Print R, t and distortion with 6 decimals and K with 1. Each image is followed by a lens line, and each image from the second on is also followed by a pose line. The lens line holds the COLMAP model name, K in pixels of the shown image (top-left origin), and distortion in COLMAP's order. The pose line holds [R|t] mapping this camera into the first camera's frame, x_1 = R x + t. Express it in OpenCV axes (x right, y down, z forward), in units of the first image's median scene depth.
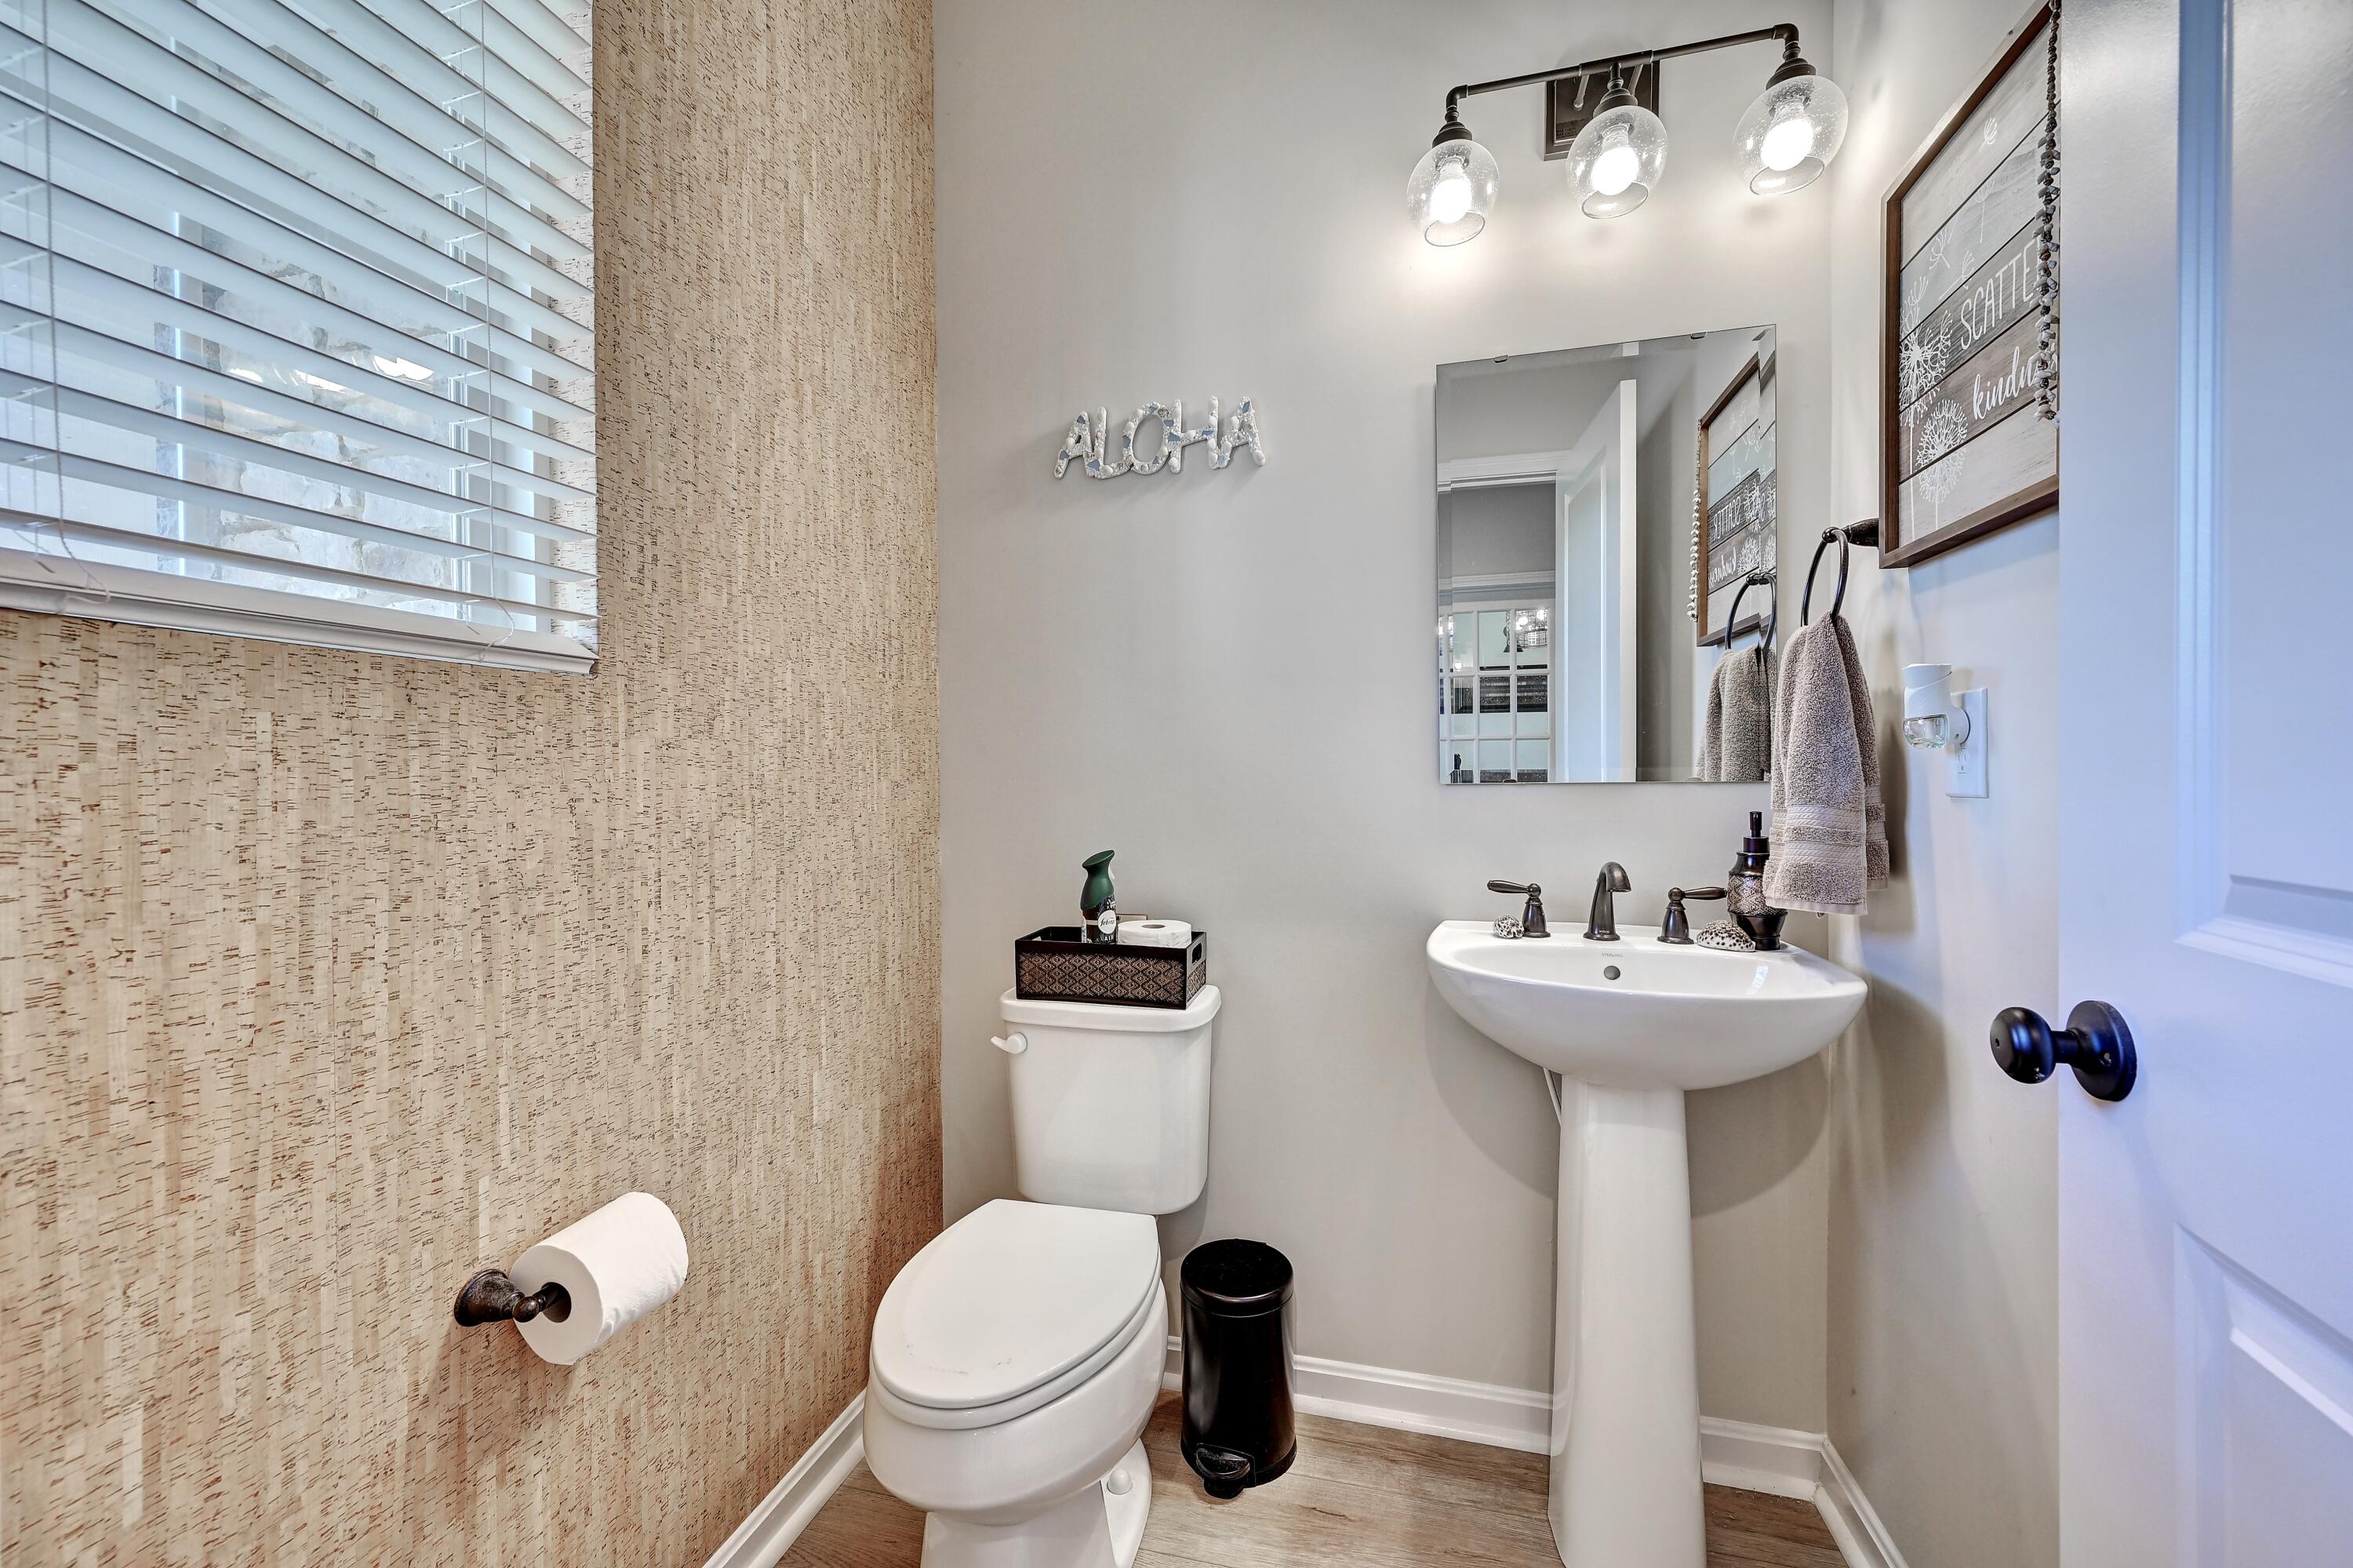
lens RADIAL K [[932.0, 0, 1179.6], [0, 932.0, 783.4], [0, 0, 1]] dist [0.003386, 0.000003]
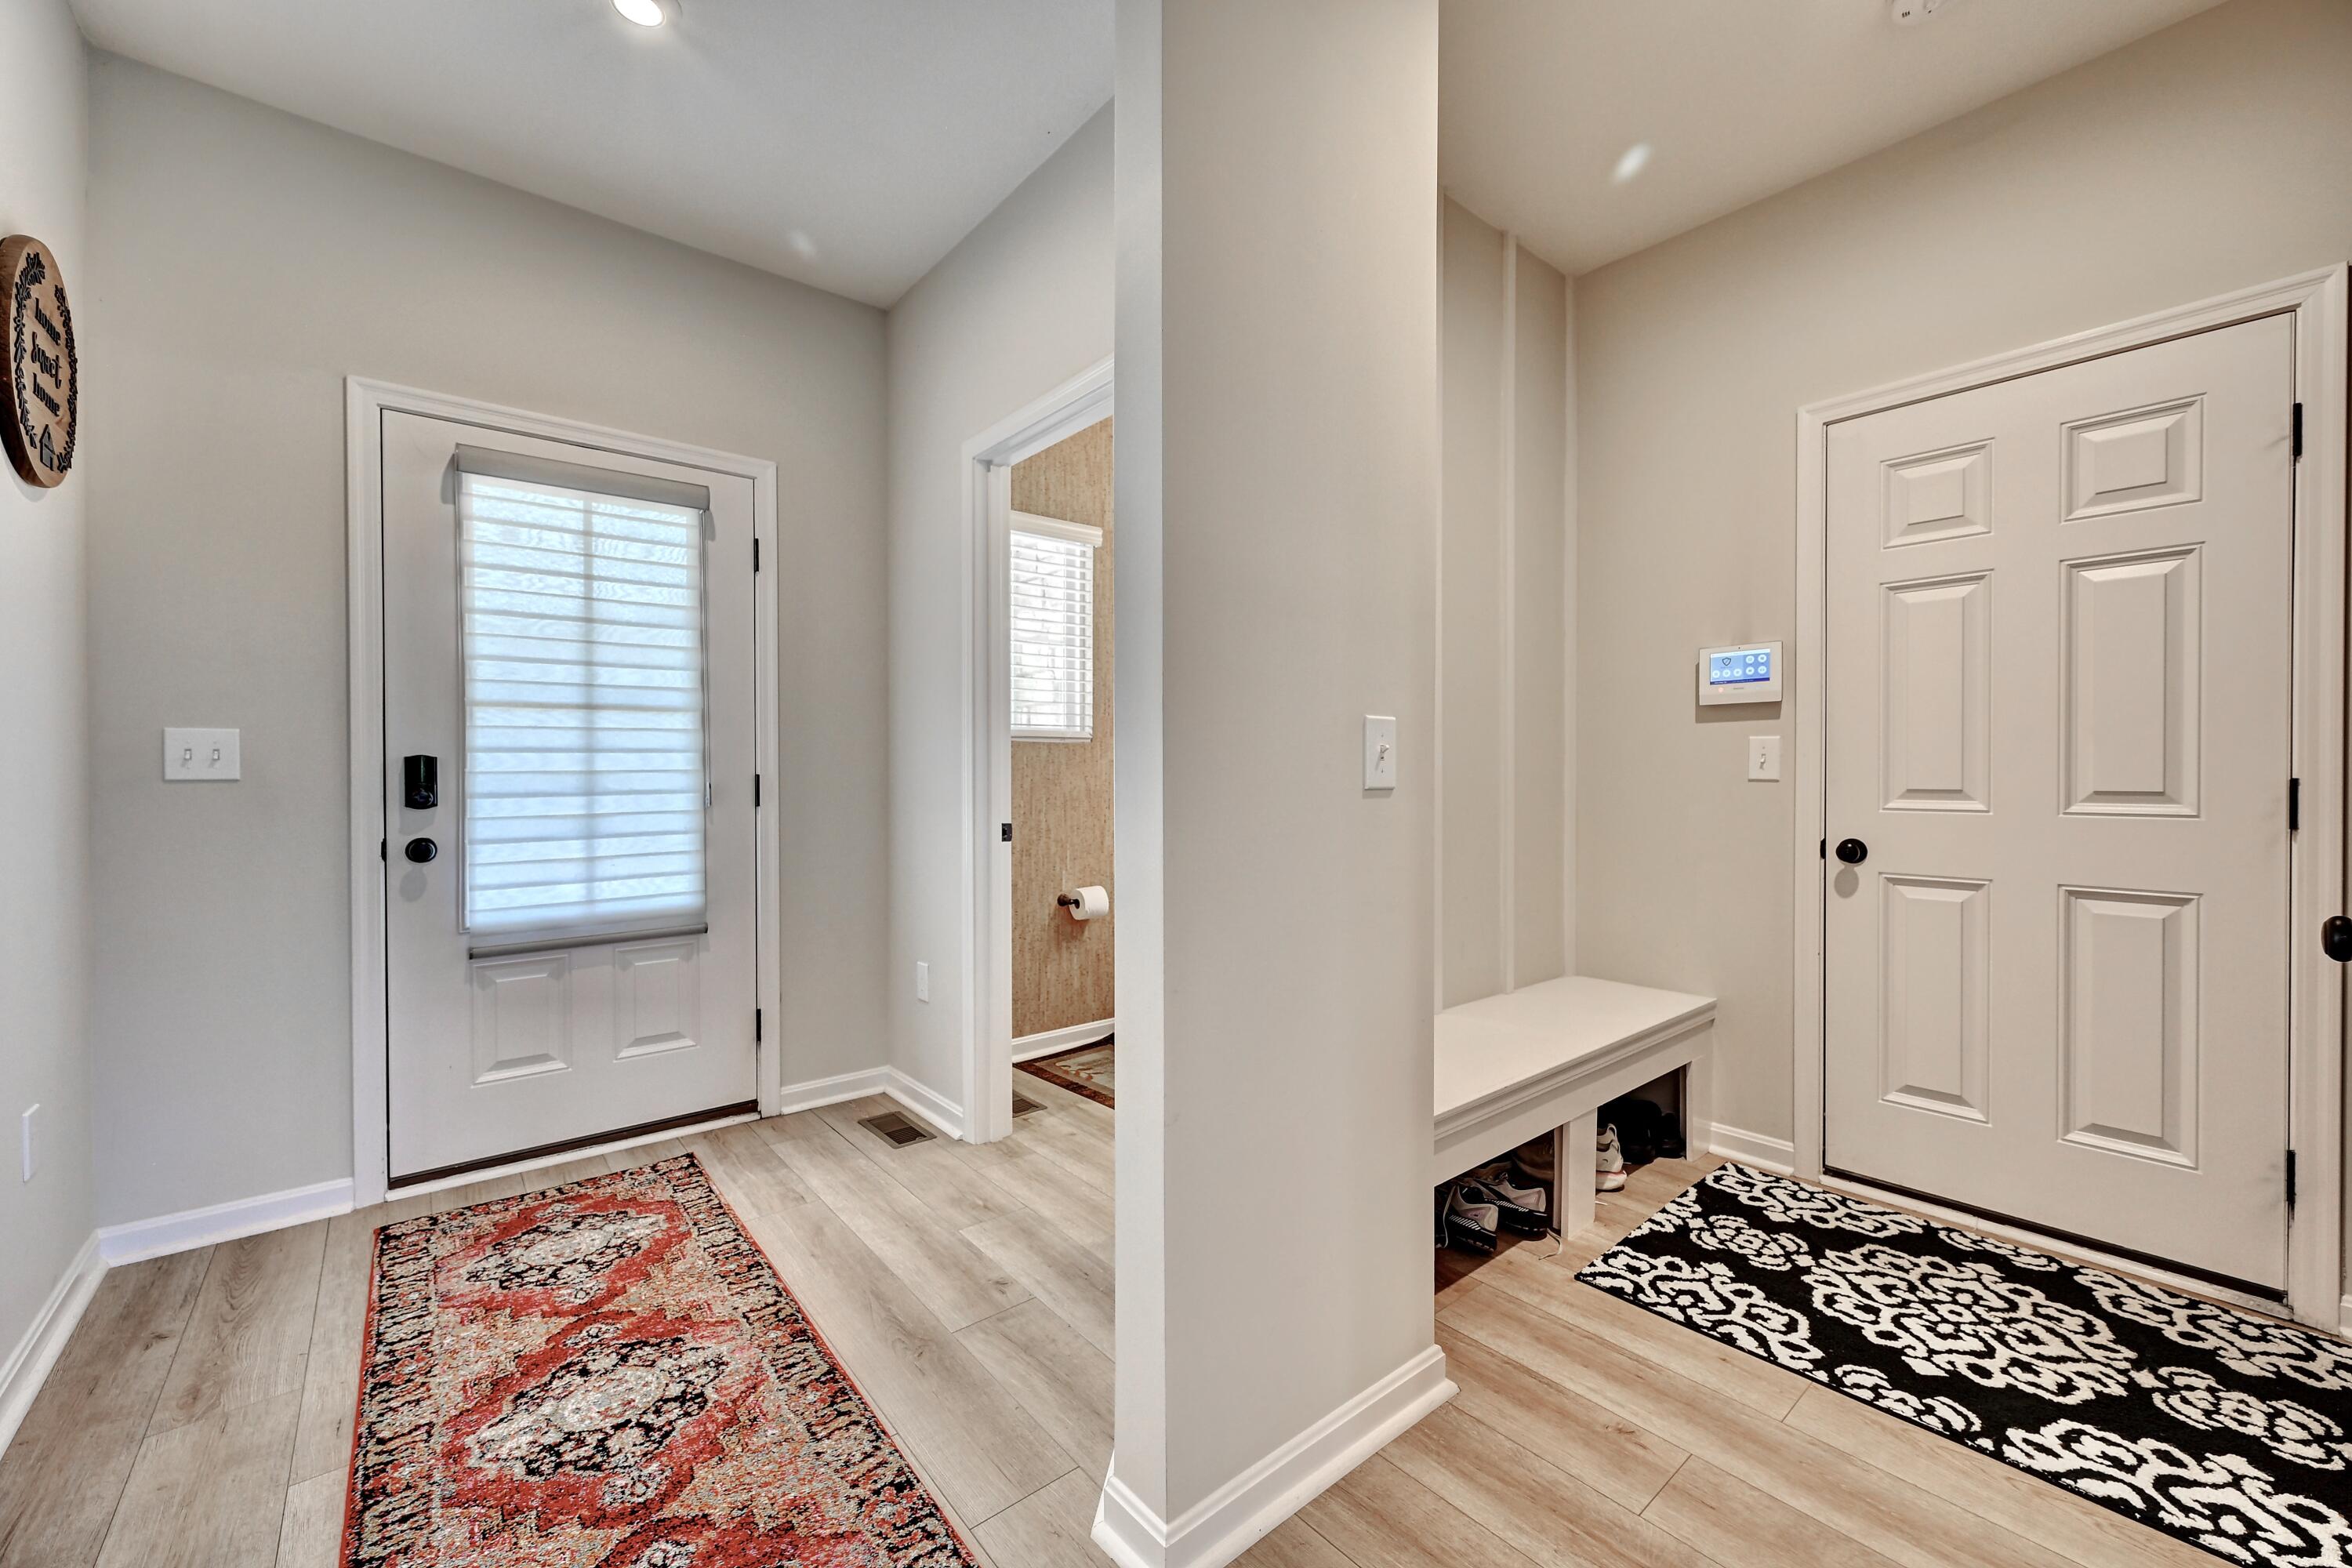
lens RADIAL K [[931.6, 0, 1180.1], [0, 931.6, 778.7], [0, 0, 1]] dist [0.003386, 0.000003]
pose [[0.815039, 0.006941, -0.579364, 1.962983], [-0.012070, 0.999915, -0.005001, 0.040804], [0.579280, 0.011069, 0.815053, -1.960812]]
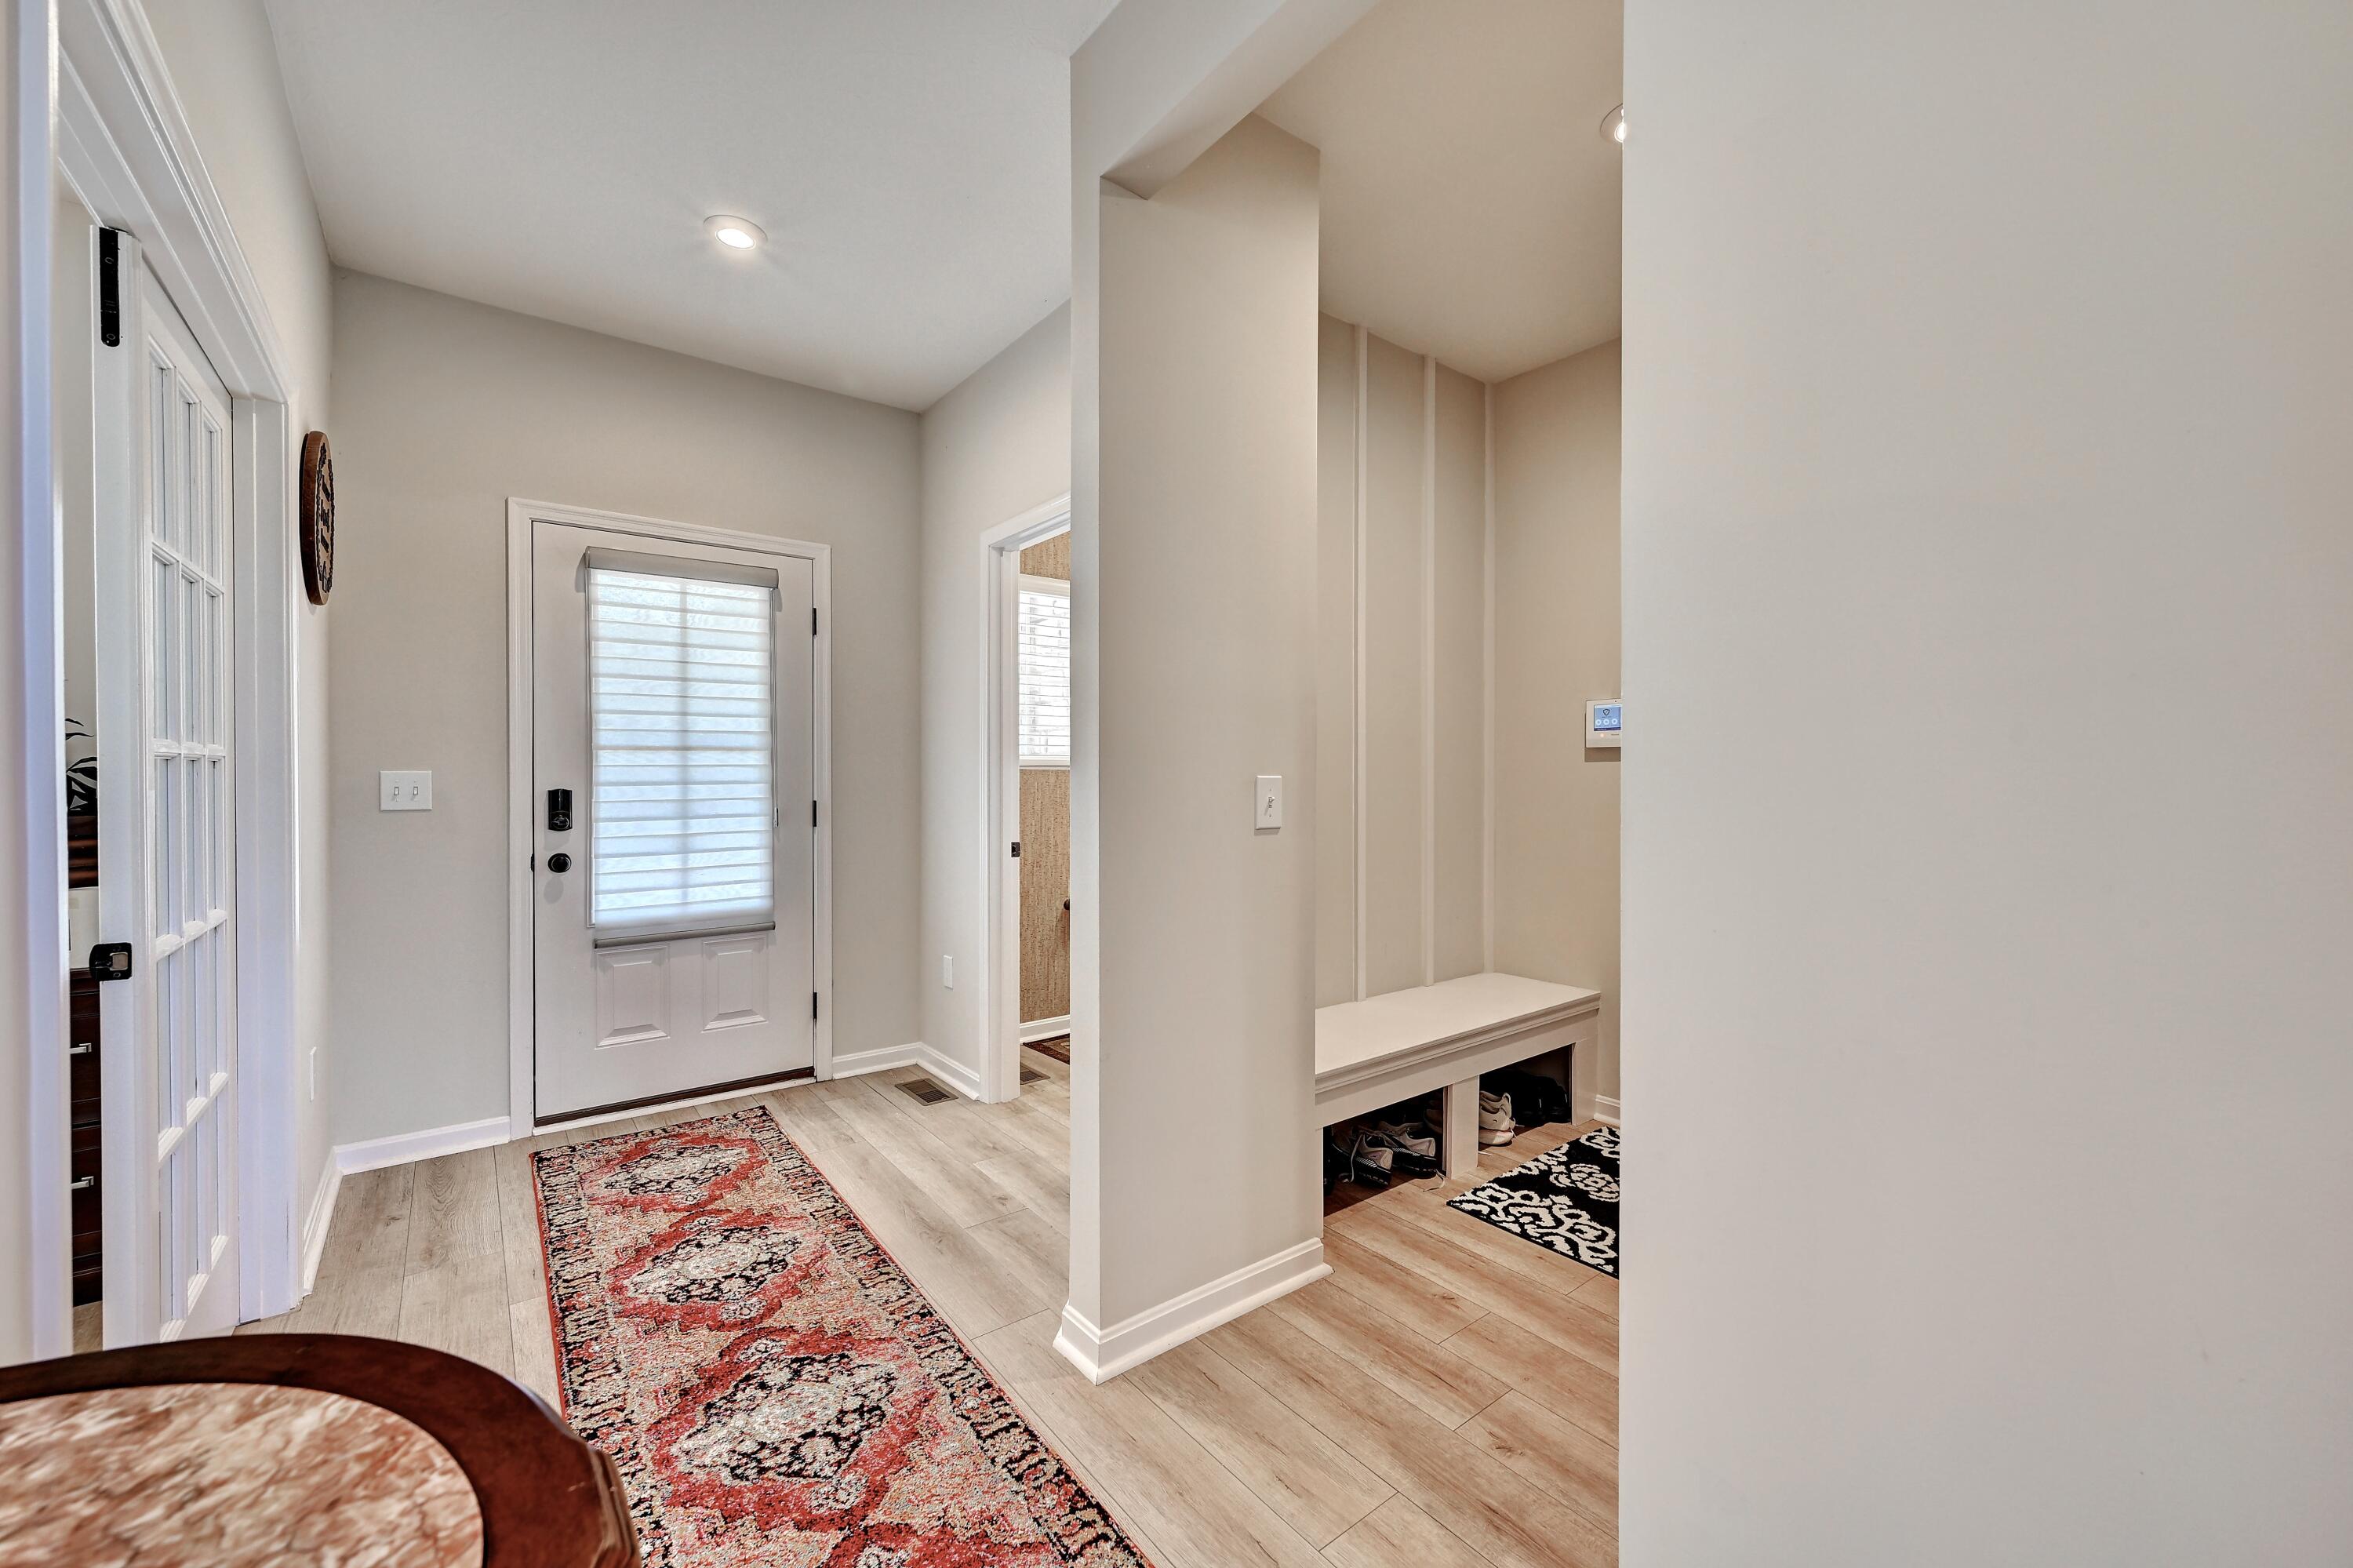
lens RADIAL K [[932.0, 0, 1176.9], [0, 932.0, 781.3], [0, 0, 1]] dist [0.003386, 0.000003]
pose [[0.791327, 0.008666, -0.611332, 2.677276], [-0.014770, 0.999879, -0.004945, -0.082439], [0.611215, 0.012942, 0.791359, -2.472992]]
